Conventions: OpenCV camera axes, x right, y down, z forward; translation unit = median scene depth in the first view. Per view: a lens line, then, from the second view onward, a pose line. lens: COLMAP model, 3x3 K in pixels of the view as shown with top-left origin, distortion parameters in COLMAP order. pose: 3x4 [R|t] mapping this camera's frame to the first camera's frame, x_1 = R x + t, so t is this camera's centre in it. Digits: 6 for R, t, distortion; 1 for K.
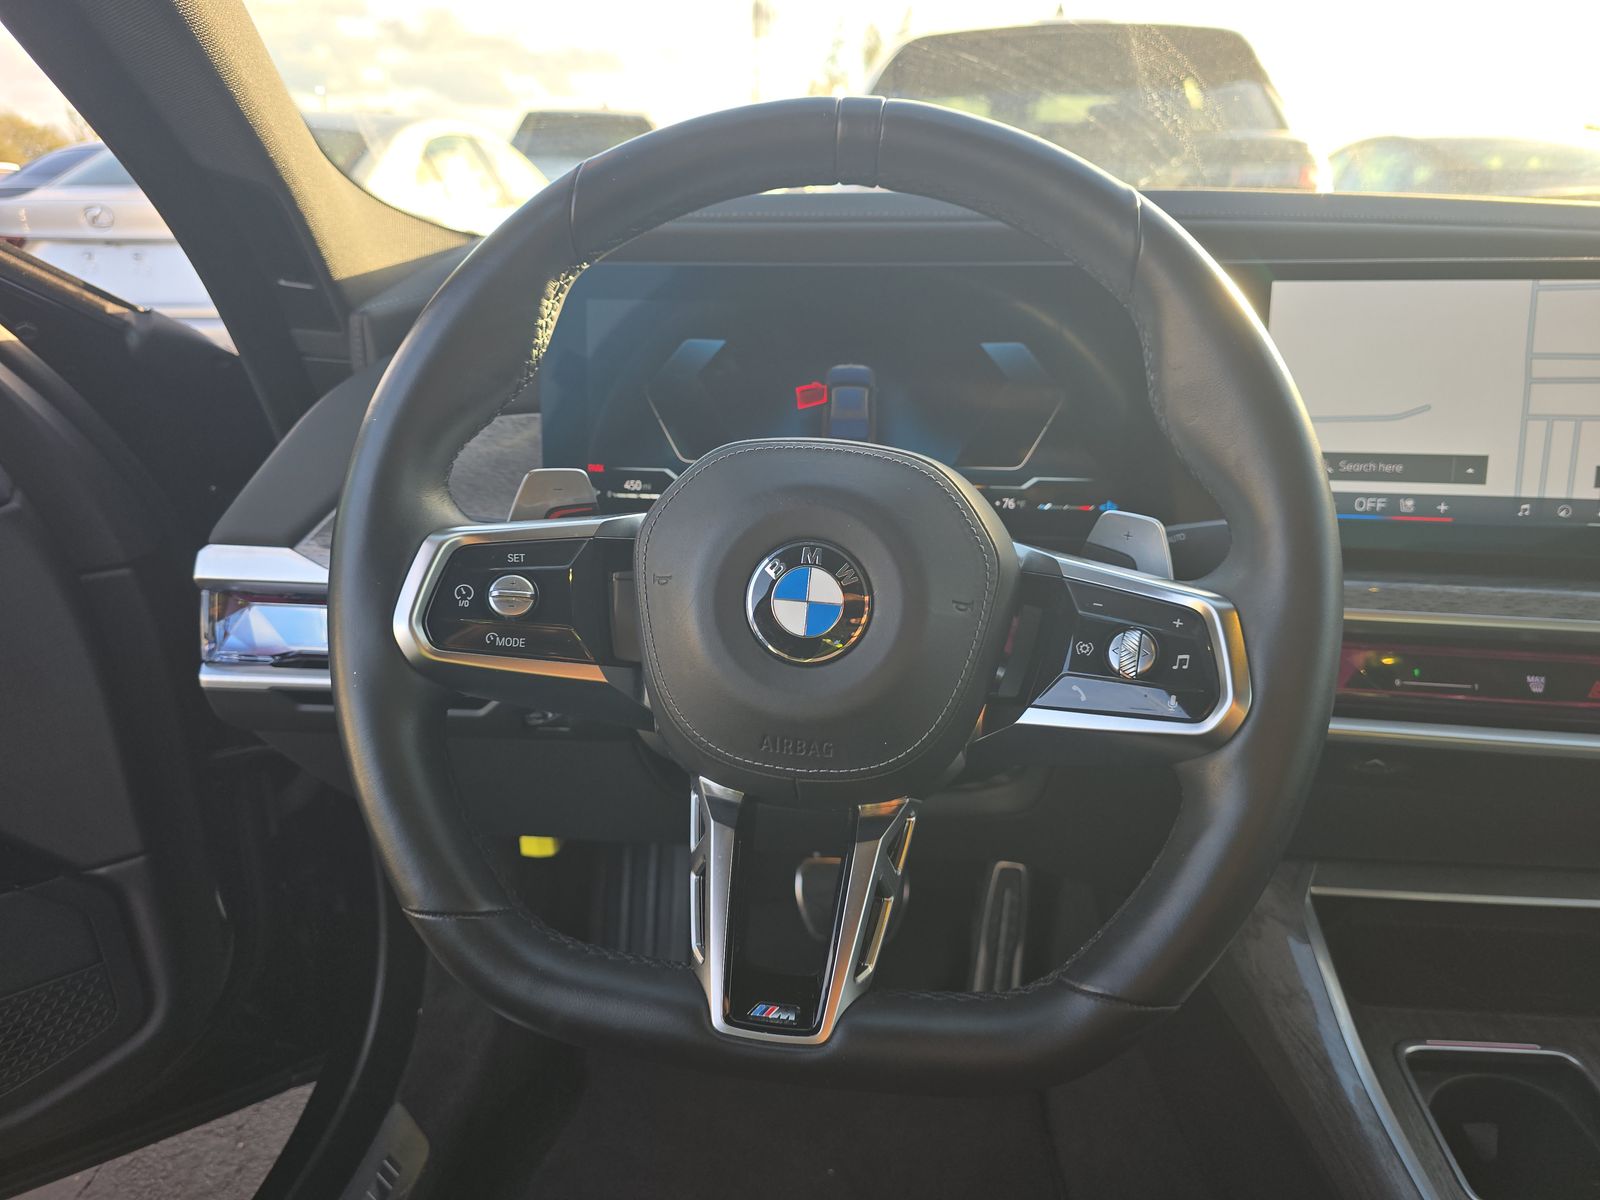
lens RADIAL K [[1070.3, 0, 797.3], [0, 1070.3, 591.5], [0, 0, 1]] dist [0.040928, -0.043727]
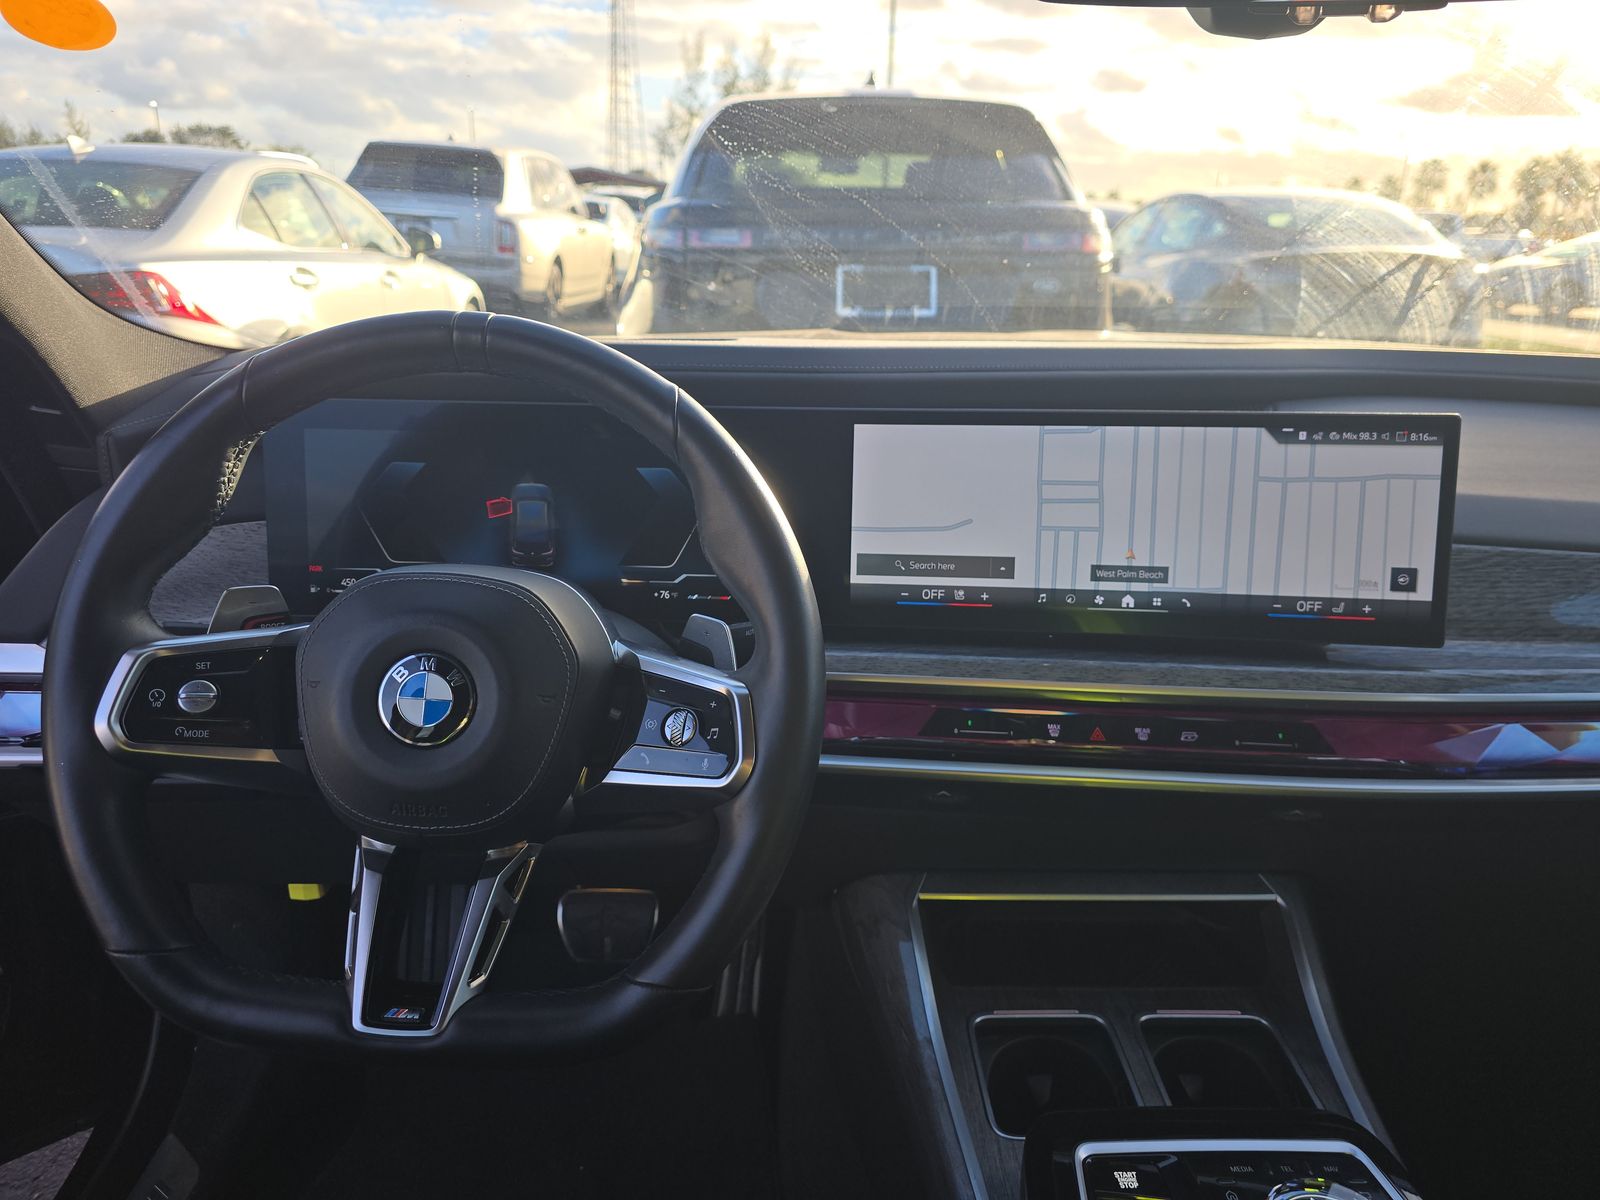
lens RADIAL K [[1078.6, 0, 799.4], [0, 1078.6, 590.6], [0, 0, 1]] dist [0.050357, -0.045044]
pose [[0.993910, -0.016937, 0.108889, 0.290211], [0.019174, 0.999625, -0.019528, -0.079482], [-0.108517, 0.021497, 0.993862, -0.343990]]
